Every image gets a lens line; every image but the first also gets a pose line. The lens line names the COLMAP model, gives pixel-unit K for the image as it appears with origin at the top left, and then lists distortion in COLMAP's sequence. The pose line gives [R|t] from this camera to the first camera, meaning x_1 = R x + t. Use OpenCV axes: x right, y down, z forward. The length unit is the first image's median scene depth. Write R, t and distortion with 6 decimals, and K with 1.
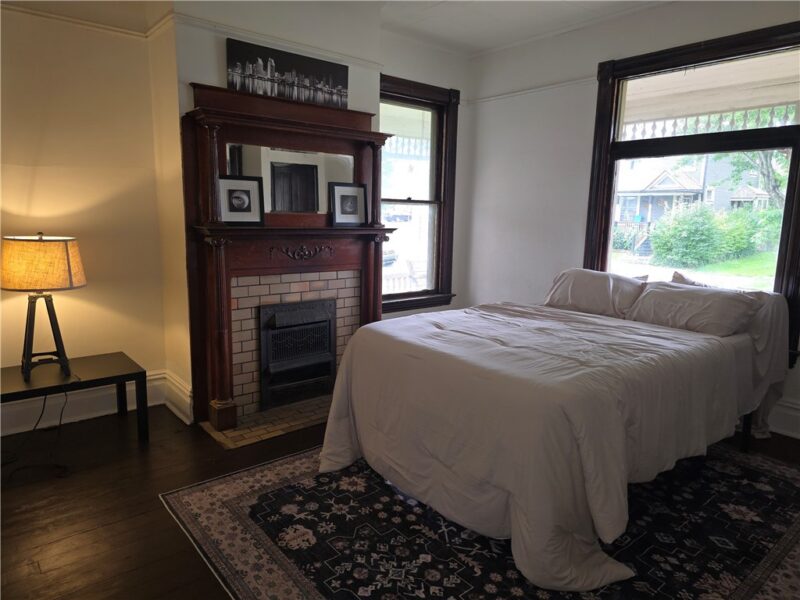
lens RADIAL K [[531.3, 0, 400.0], [0, 531.3, 300.0], [0, 0, 1]] dist [0.000339, -0.002420]
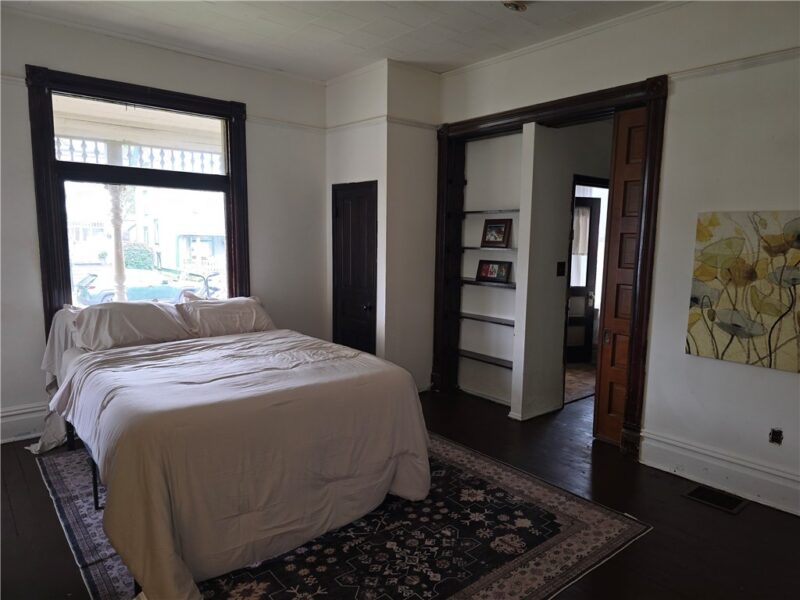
lens RADIAL K [[531.3, 0, 400.0], [0, 531.3, 300.0], [0, 0, 1]] dist [0.000339, -0.002420]
pose [[-0.006423, -0.145342, 0.989361, -0.896850], [0.140566, 0.979426, 0.144795, -0.192066], [-0.990050, 0.140001, 0.014139, 0.751647]]
